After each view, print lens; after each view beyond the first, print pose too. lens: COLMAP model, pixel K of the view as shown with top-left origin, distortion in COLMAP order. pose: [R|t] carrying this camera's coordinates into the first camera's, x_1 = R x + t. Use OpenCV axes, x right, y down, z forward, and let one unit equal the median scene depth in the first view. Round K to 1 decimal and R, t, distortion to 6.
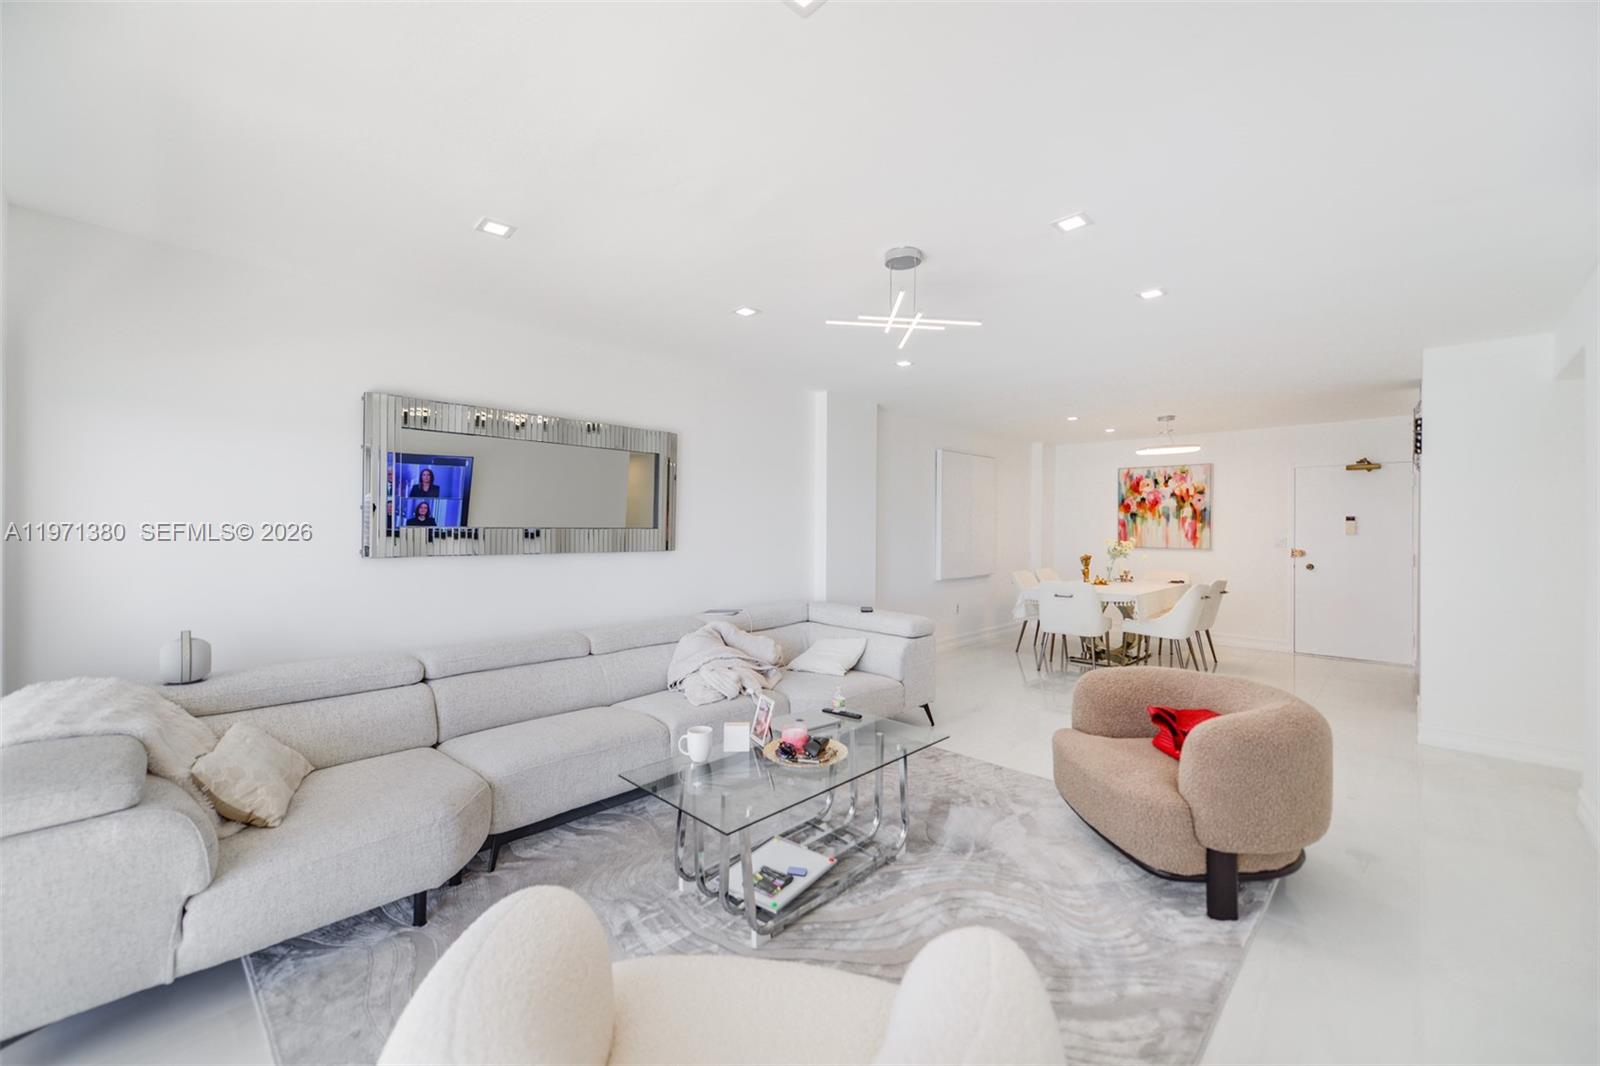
lens RADIAL K [[642.6, 0, 788.2], [0, 642.6, 523.3], [0, 0, 1]] dist [0.001670, -0.004653]
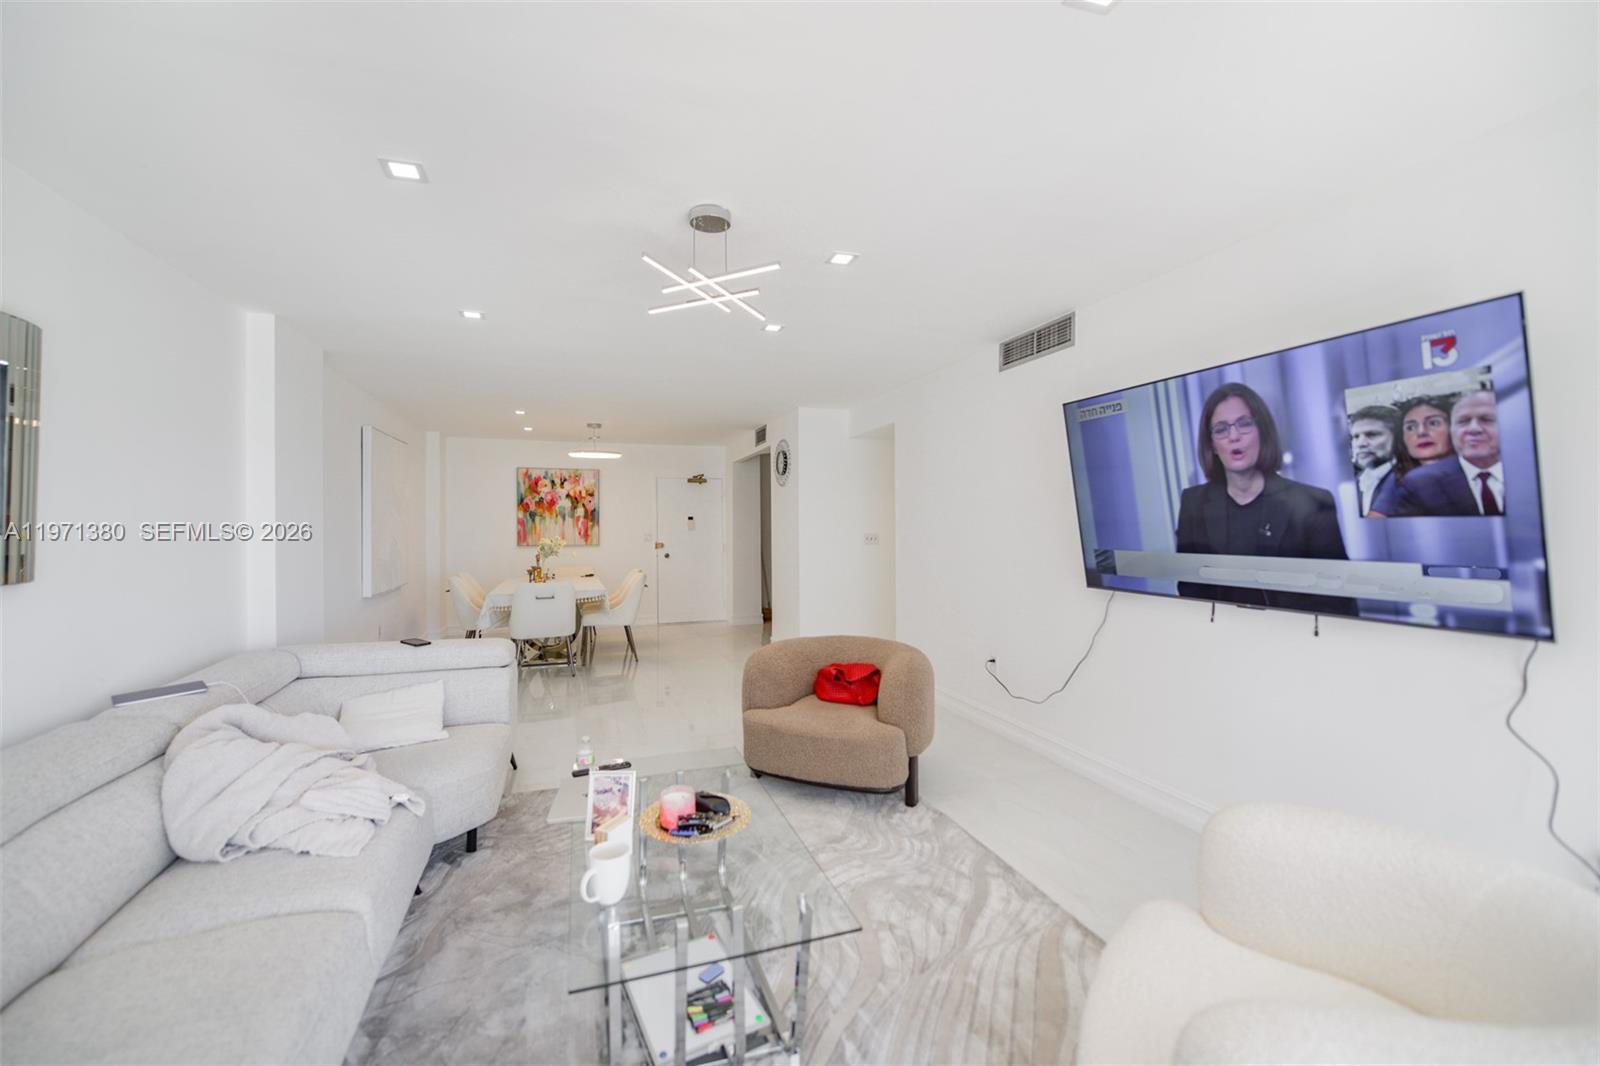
lens RADIAL K [[642.6, 0, 788.2], [0, 642.6, 523.3], [0, 0, 1]] dist [0.001670, -0.004653]
pose [[0.433598, -0.003498, 0.901100, -0.218739], [0.003027, 0.999992, 0.002425, 0.000395], [-0.901101, 0.001676, 0.433605, 0.199513]]
